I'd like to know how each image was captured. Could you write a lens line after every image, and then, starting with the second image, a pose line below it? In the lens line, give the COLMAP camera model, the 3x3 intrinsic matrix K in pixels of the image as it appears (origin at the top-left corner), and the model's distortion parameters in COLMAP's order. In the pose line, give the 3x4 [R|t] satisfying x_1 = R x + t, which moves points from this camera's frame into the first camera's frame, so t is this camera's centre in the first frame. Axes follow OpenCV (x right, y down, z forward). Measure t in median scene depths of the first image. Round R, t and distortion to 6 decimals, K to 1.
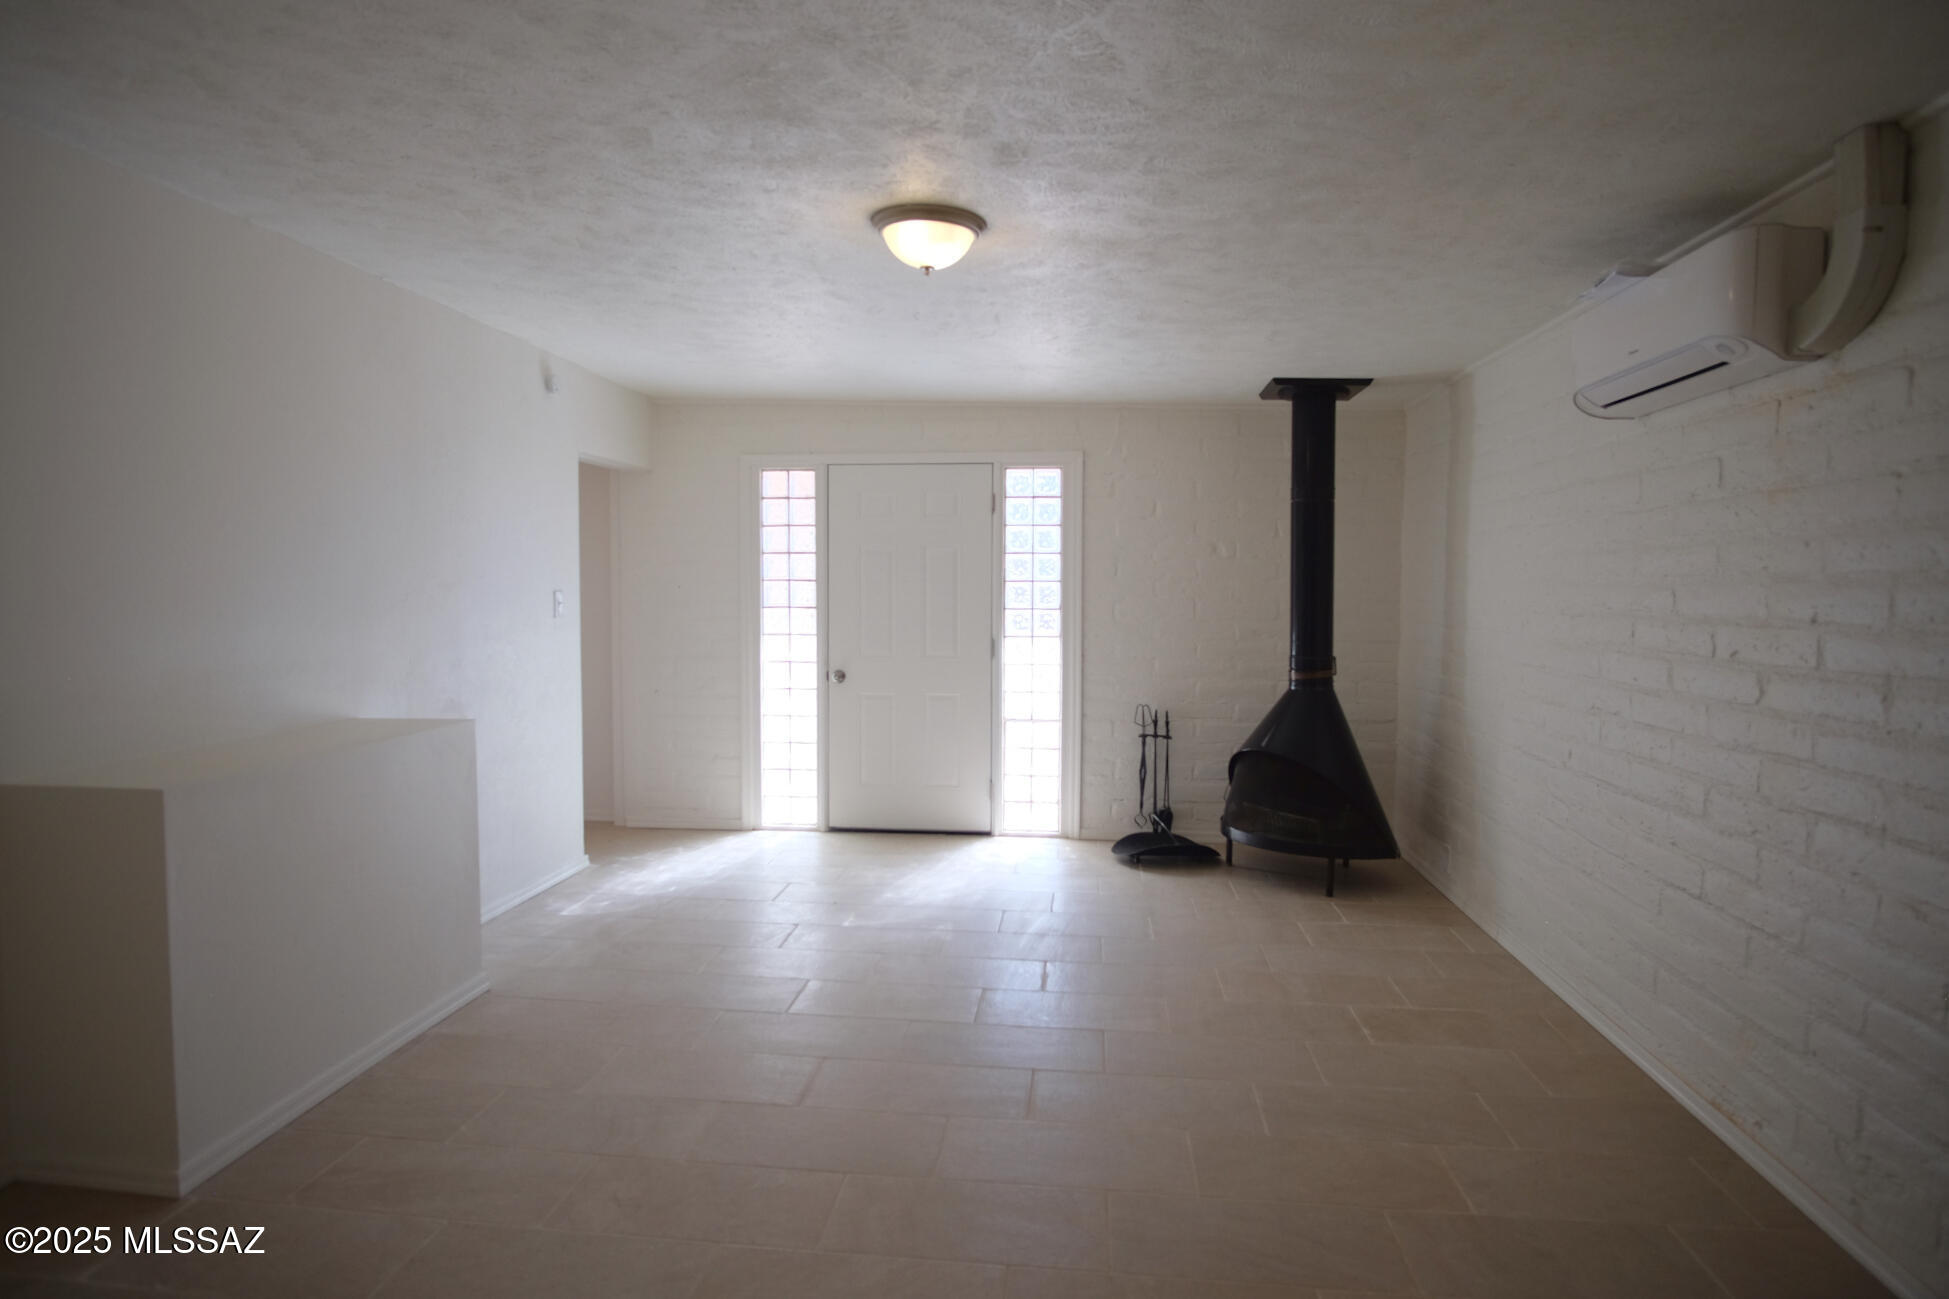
lens RADIAL K [[1097.9, 0, 973.7], [0, 1097.9, 642.1], [0, 0, 1]] dist [-0.027935, 0.002261]
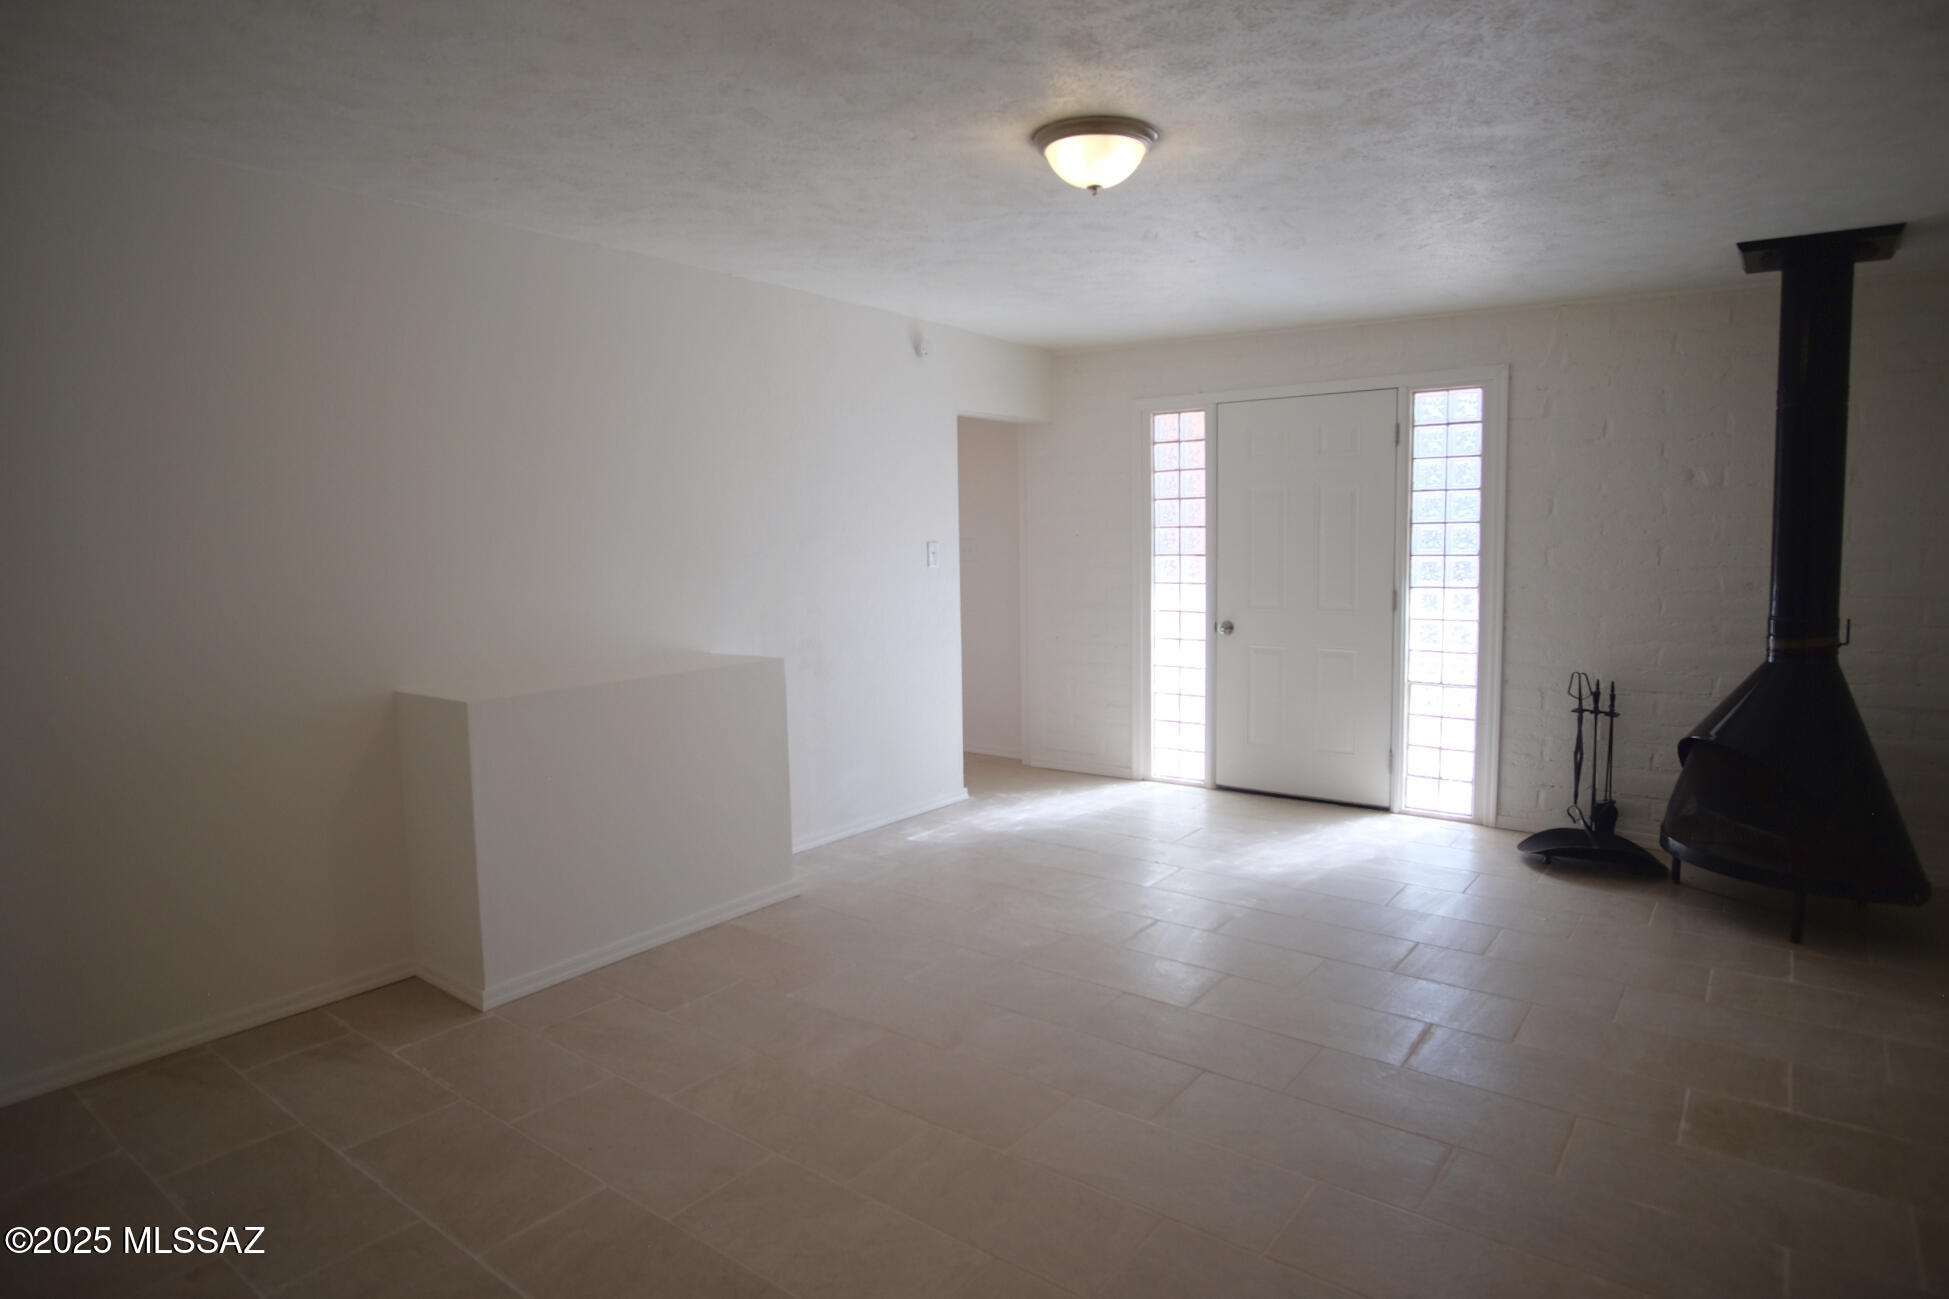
lens RADIAL K [[1097.9, 0, 973.7], [0, 1097.9, 642.1], [0, 0, 1]] dist [-0.027935, 0.002261]
pose [[0.855980, 0.033041, -0.515952, 0.184710], [-0.007989, 0.998682, 0.050701, -0.002768], [0.516947, -0.039277, 0.855116, 0.079376]]
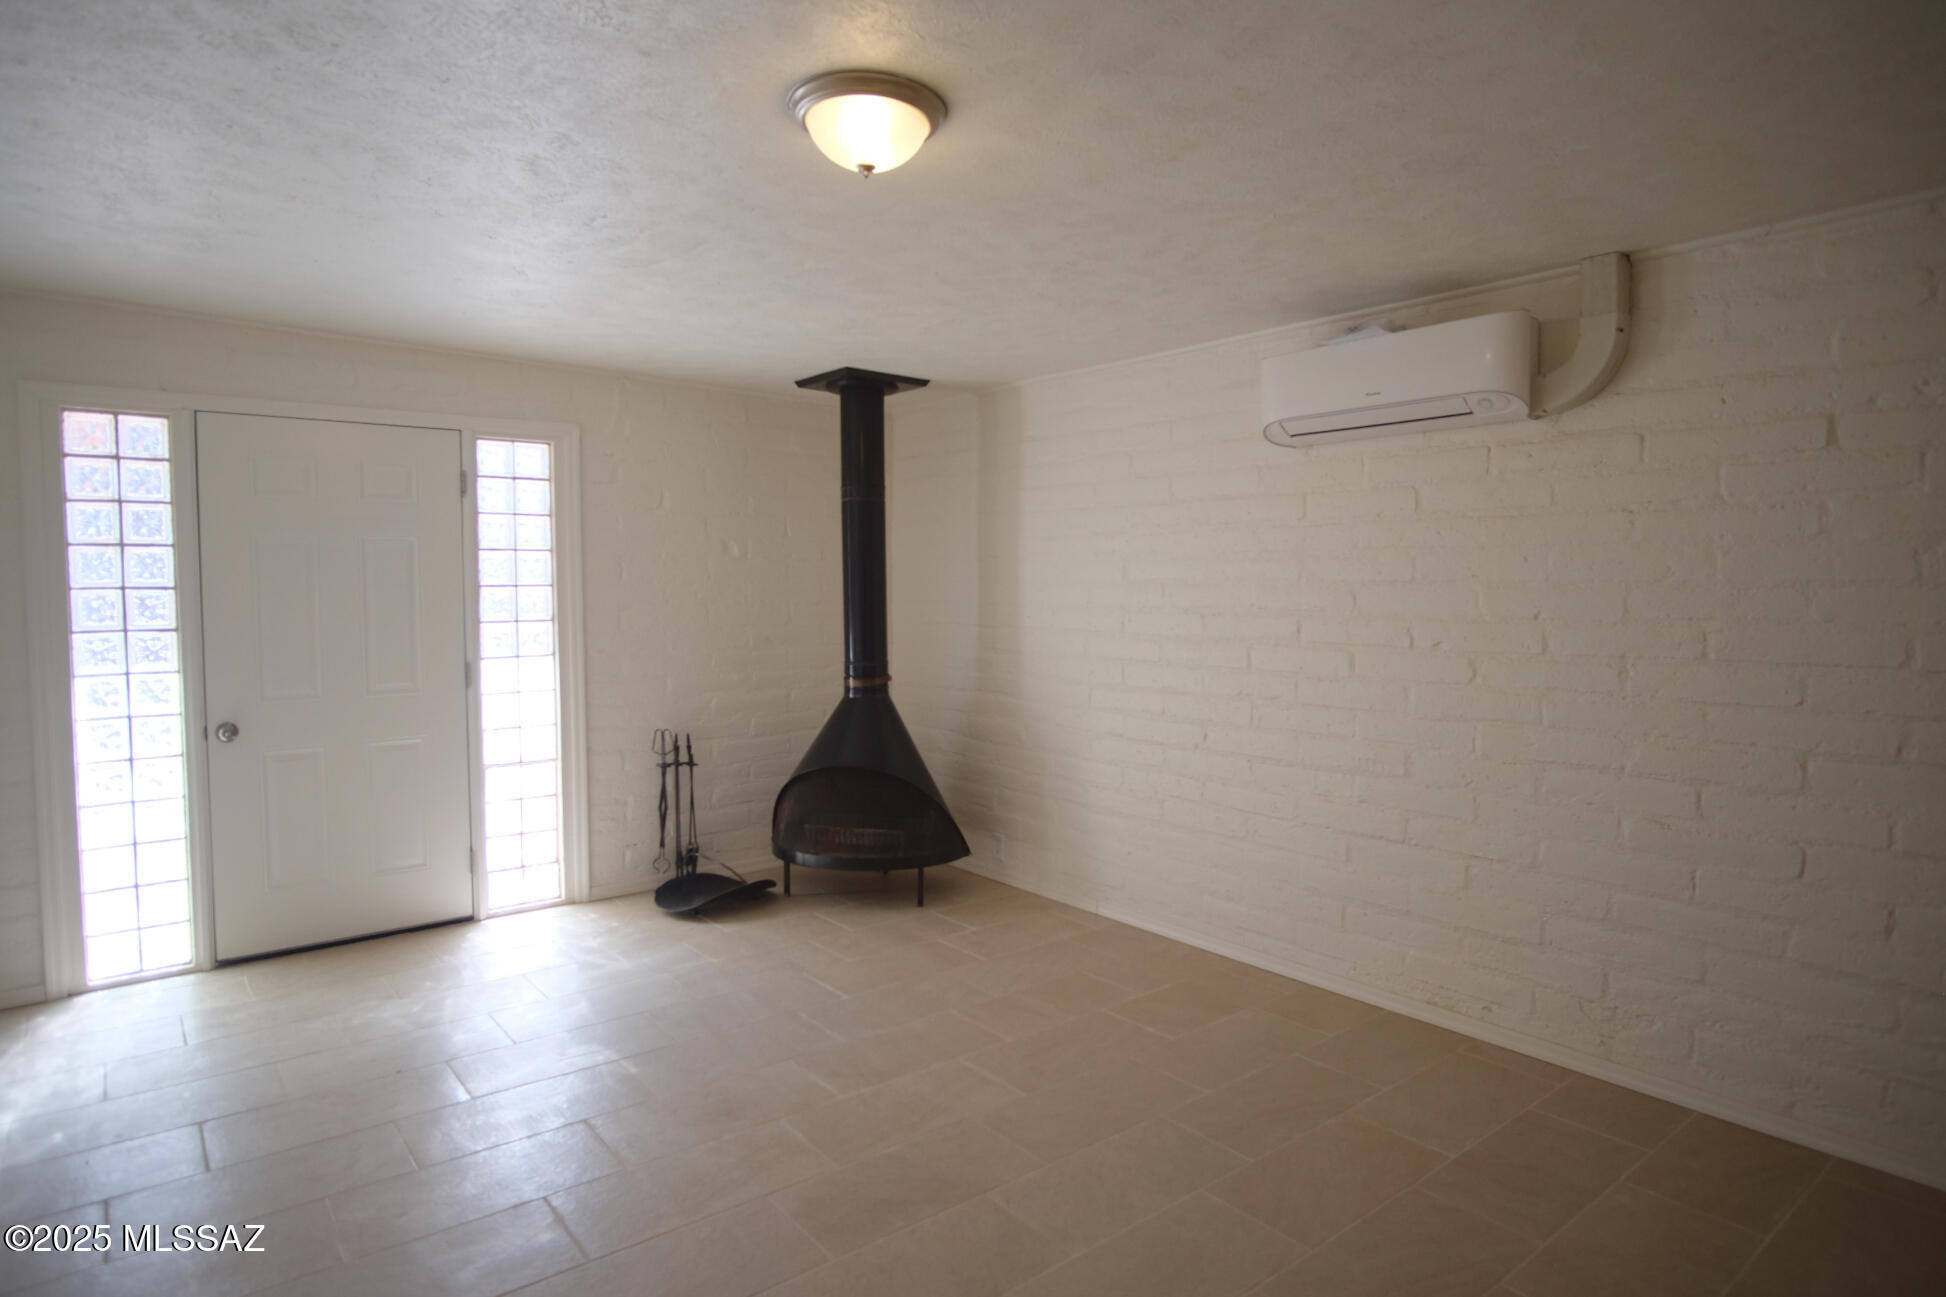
lens RADIAL K [[1096.2, 0, 972.2], [0, 1096.2, 641.1], [0, 0, 1]] dist [-0.027935, 0.002261]
pose [[0.710008, -0.044990, 0.702755, -0.268233], [0.041463, 0.998897, 0.022057, -0.020232], [-0.702972, 0.013477, 0.711090, 0.223890]]
